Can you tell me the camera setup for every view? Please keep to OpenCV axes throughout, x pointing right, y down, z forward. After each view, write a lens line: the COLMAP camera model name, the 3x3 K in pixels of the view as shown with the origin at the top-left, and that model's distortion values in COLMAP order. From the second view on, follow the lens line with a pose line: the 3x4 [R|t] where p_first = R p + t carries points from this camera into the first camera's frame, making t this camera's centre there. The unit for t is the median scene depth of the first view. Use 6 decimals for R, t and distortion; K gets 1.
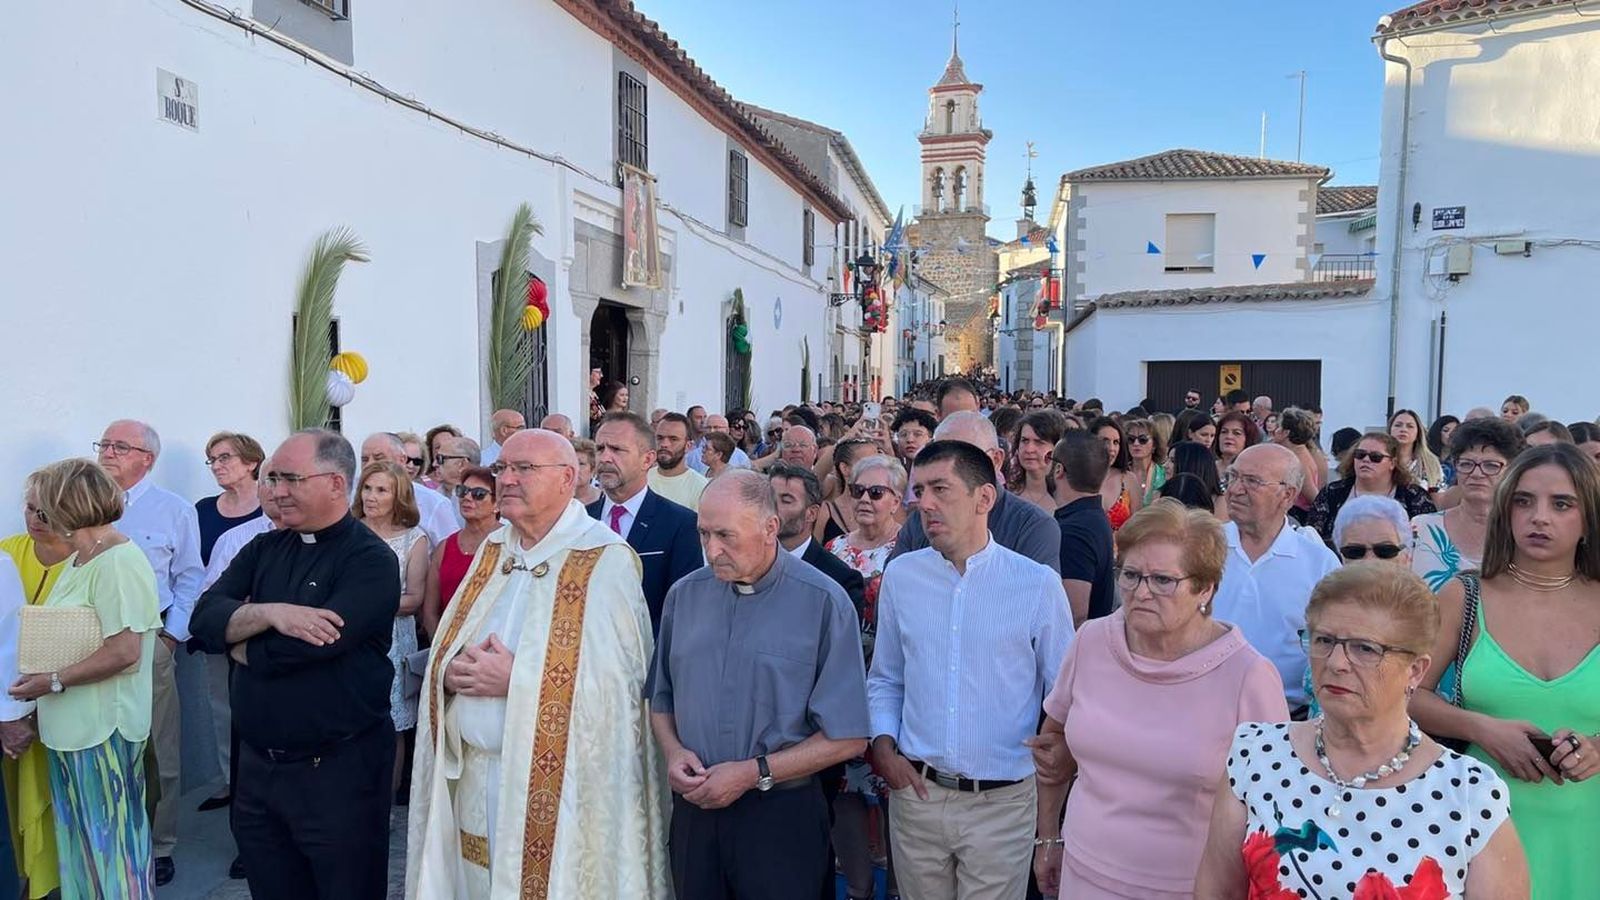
lens RADIAL K [[1222.9, 0, 808.0], [0, 1222.9, 447.8], [0, 0, 1]] dist [0.033421, -0.002476]
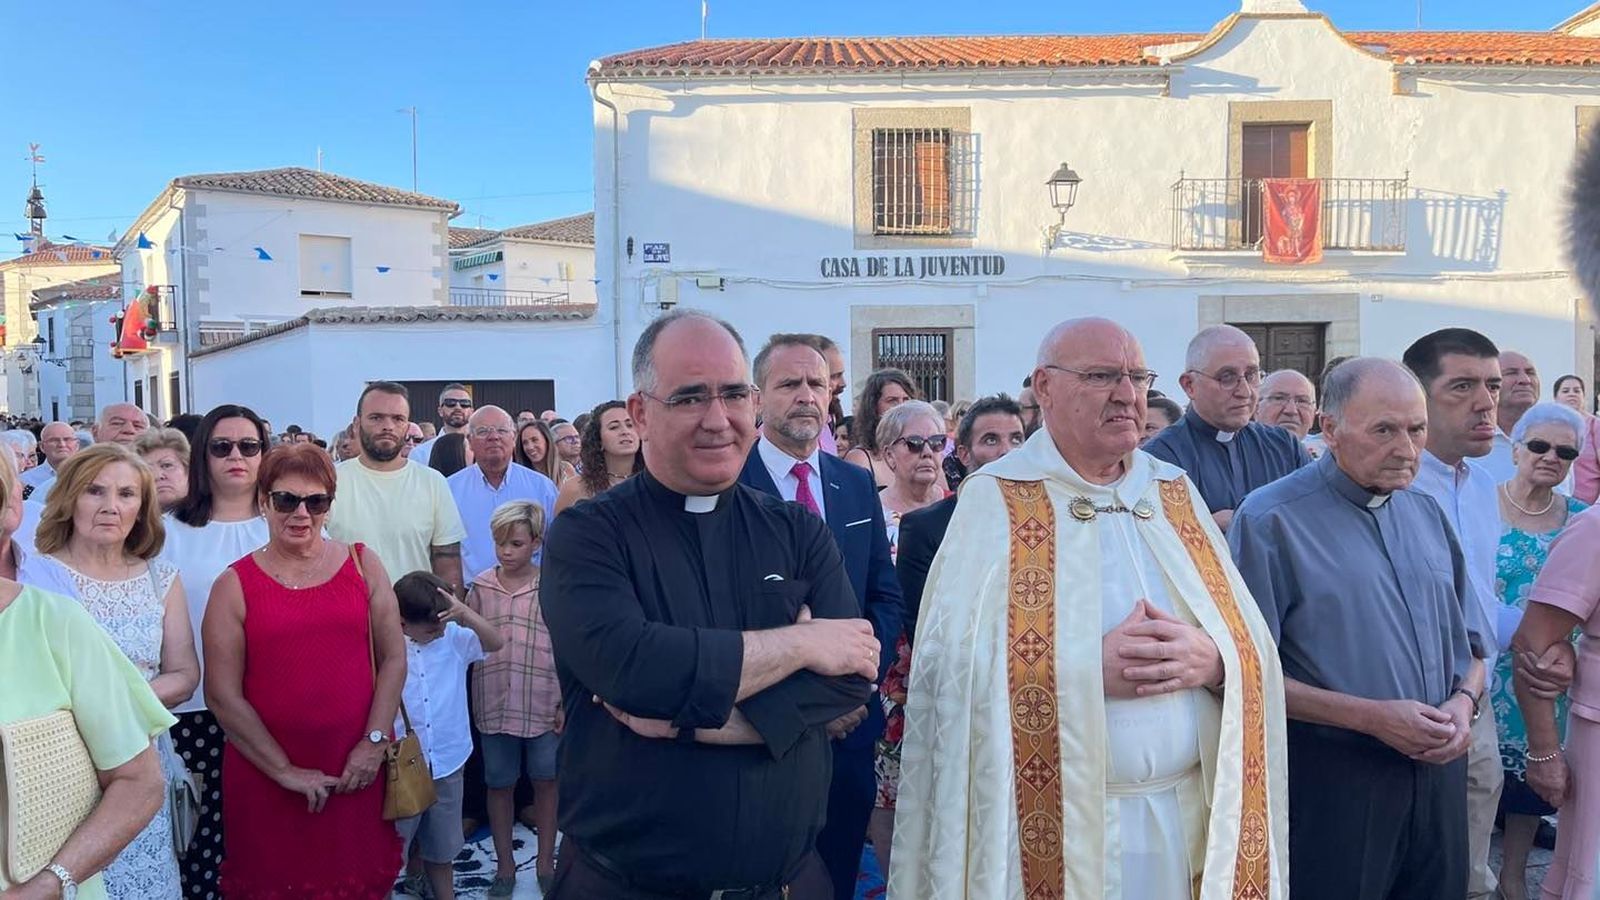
lens RADIAL K [[1210.0, 0, 794.6], [0, 1210.0, 454.4], [0, 0, 1]] dist [0.081306, -0.108270]
pose [[0.723450, -0.037064, 0.689381, -0.083037], [0.057266, 0.998338, -0.006421, 0.005538], [-0.687997, 0.044124, 0.724371, 0.068991]]
